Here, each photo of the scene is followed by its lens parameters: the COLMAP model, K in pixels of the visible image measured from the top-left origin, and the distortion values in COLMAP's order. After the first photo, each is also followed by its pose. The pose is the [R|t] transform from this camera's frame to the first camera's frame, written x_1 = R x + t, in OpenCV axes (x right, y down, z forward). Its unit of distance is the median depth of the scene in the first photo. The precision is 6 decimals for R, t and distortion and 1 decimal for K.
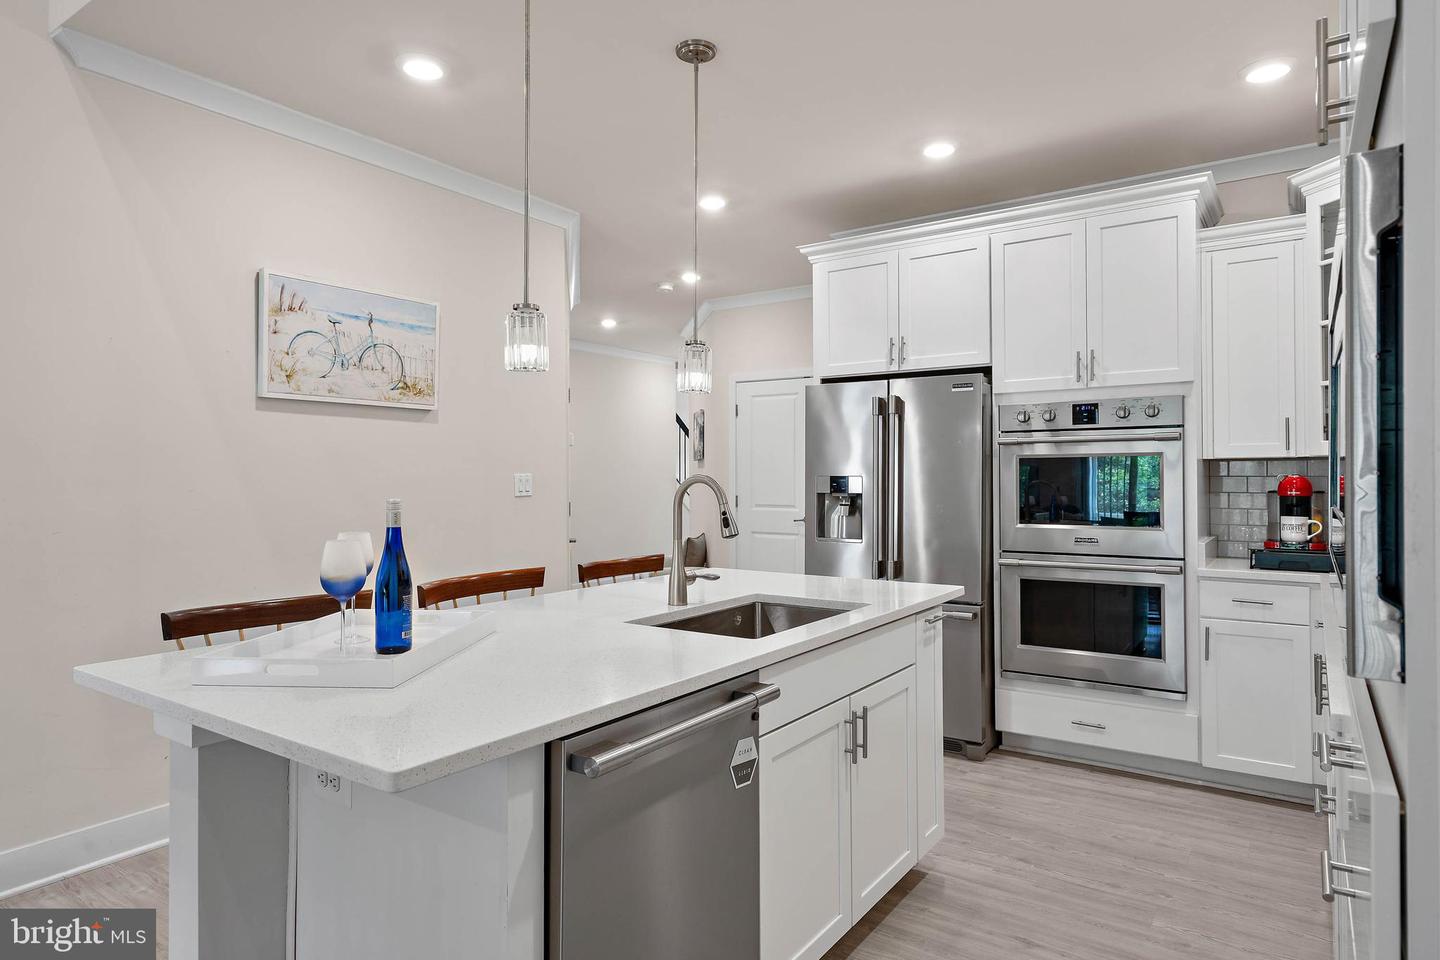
lens RADIAL K [[841.1, 0, 714.8], [0, 841.1, 474.8], [0, 0, 1]] dist [0.037687, 0.000289]
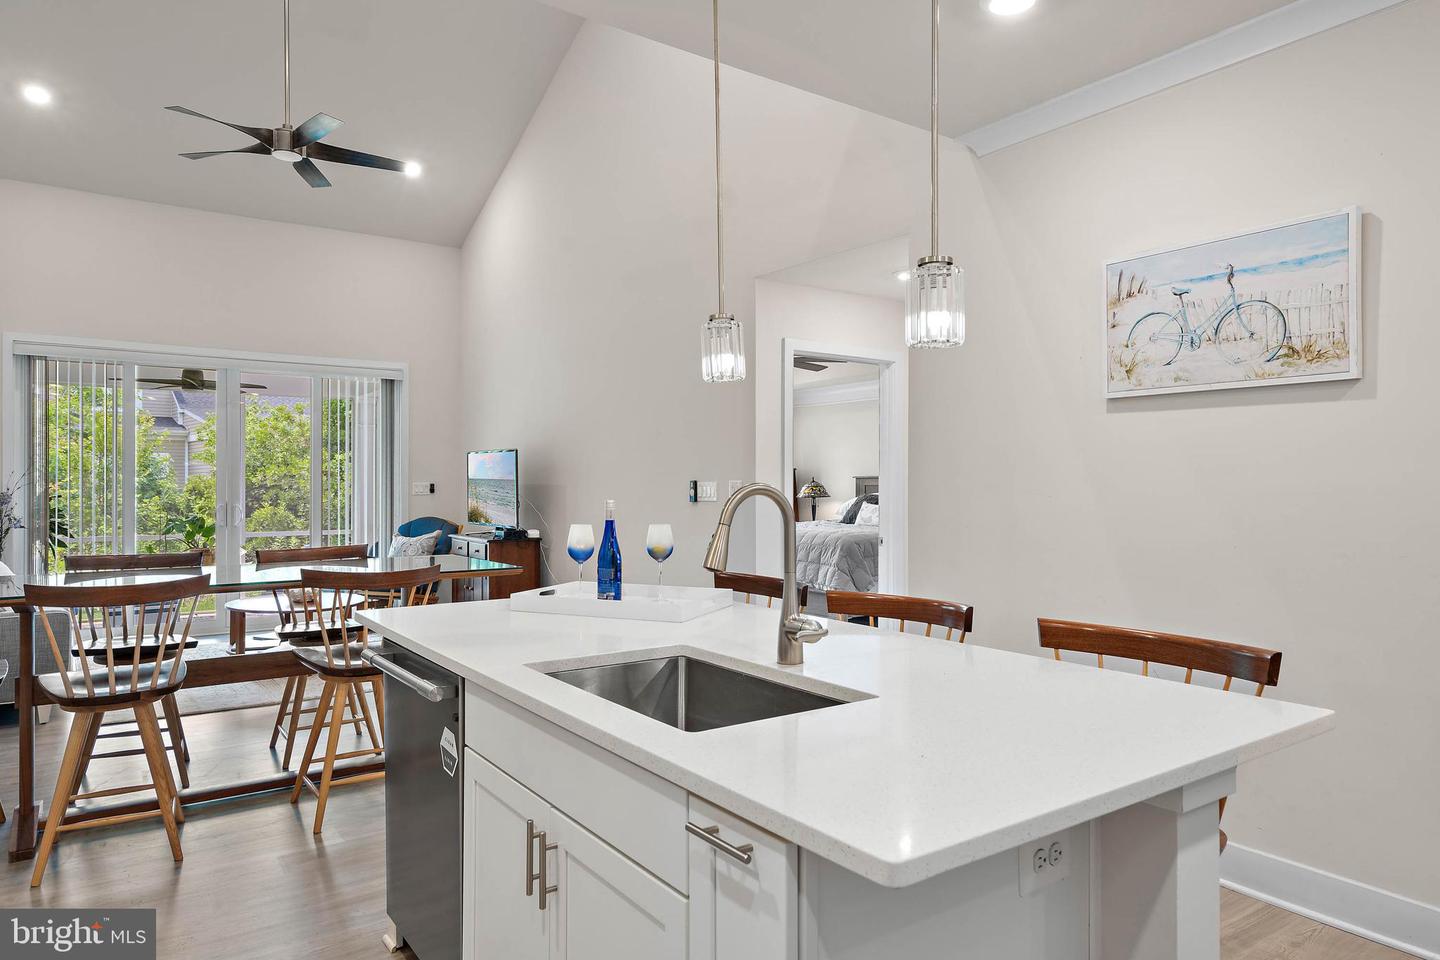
lens RADIAL K [[926.9, 0, 716.7], [0, 926.9, 483.4], [0, 0, 1]] dist [-0.050851, 0.000222]
pose [[-0.349550, -0.003767, -0.936910, 0.516037], [-0.000652, 0.999993, -0.003777, 0.004326], [0.936918, -0.000710, -0.349550, 0.885464]]
